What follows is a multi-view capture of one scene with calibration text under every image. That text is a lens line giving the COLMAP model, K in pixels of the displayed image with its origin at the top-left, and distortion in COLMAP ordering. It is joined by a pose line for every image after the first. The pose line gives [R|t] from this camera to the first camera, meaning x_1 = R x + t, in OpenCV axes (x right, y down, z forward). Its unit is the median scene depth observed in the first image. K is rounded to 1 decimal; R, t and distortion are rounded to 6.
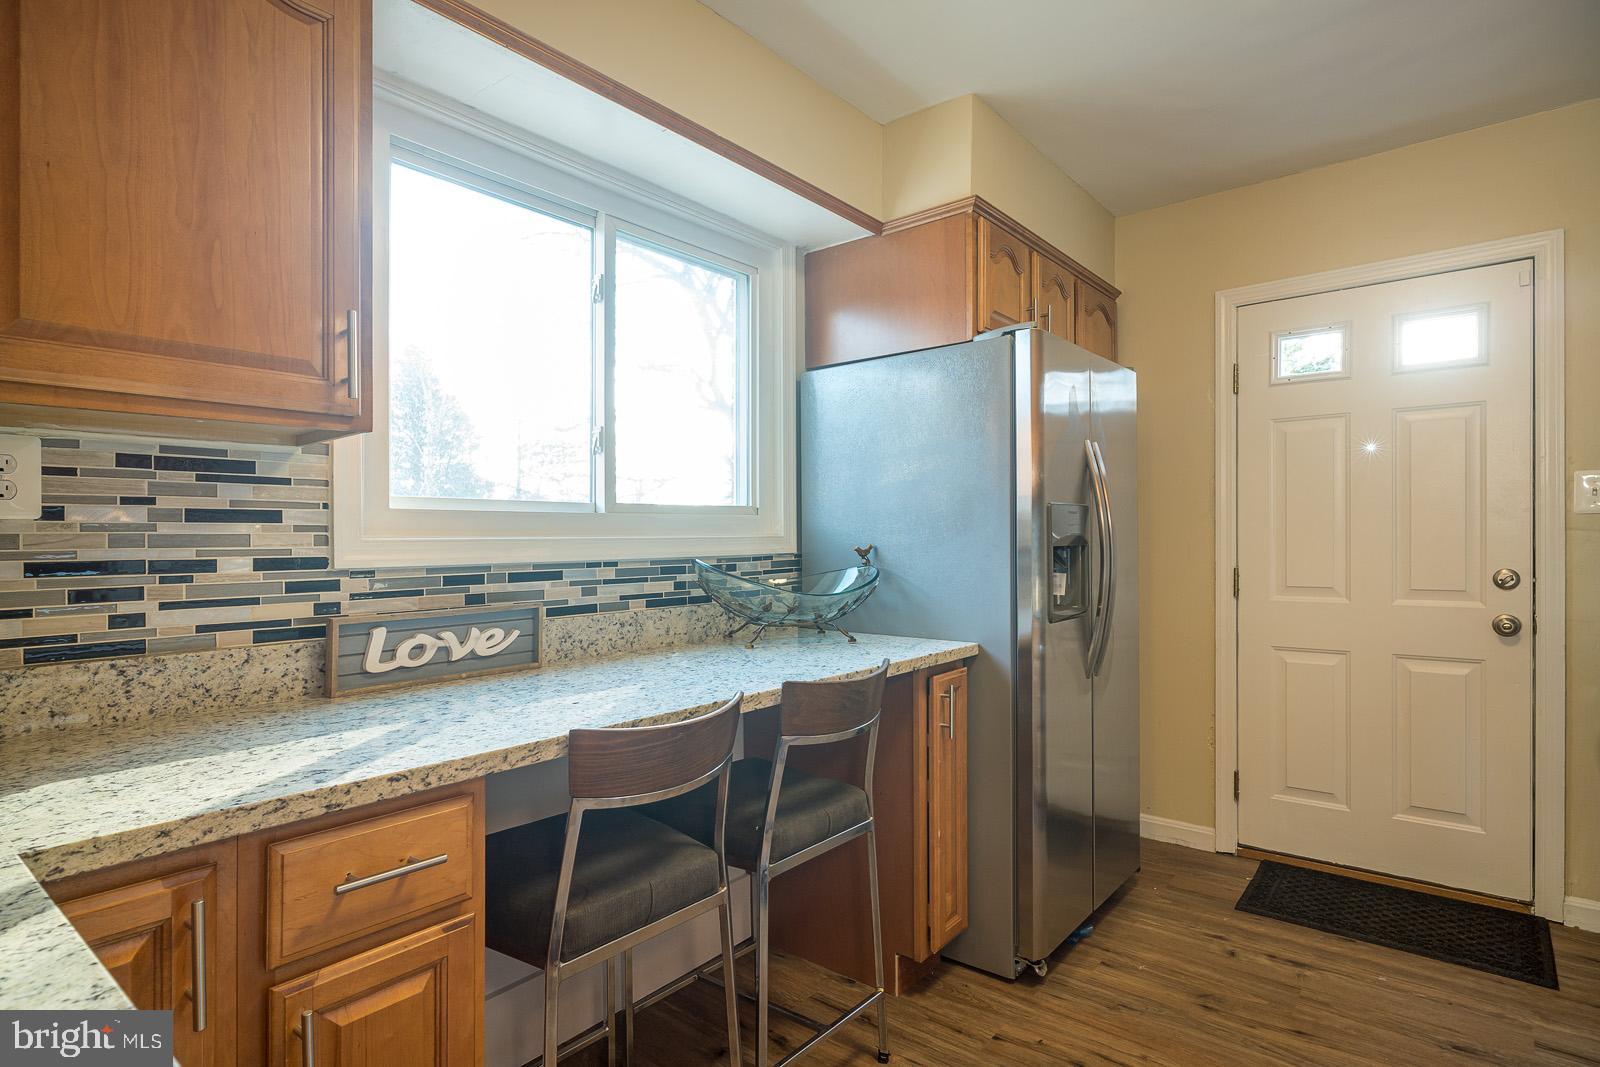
lens RADIAL K [[833.6, 0, 798.3], [0, 833.6, 540.4], [0, 0, 1]] dist [-0.008271, 0.001514]
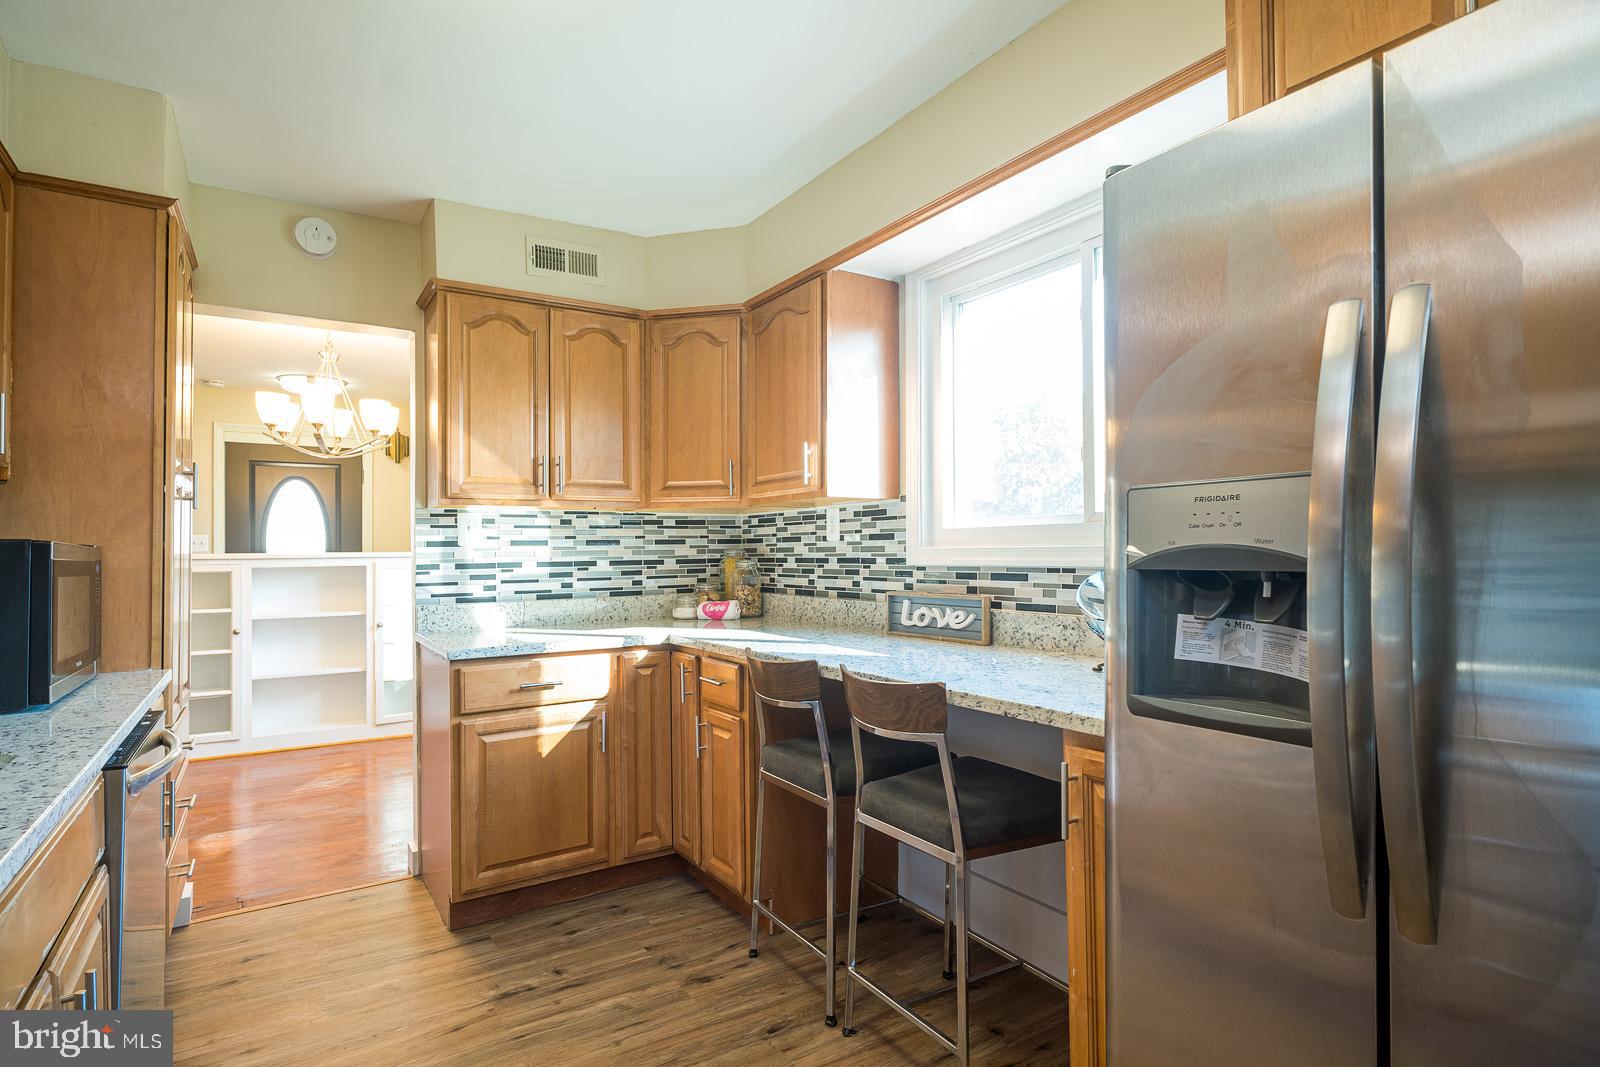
lens RADIAL K [[833.6, 0, 807.5], [0, 833.6, 548.5], [0, 0, 1]] dist [-0.008271, 0.001514]
pose [[-0.302143, 0.015296, -0.953140, 1.164872], [0.016564, 0.999805, 0.010795, -0.022605], [0.953119, -0.012526, -0.302337, 1.281035]]
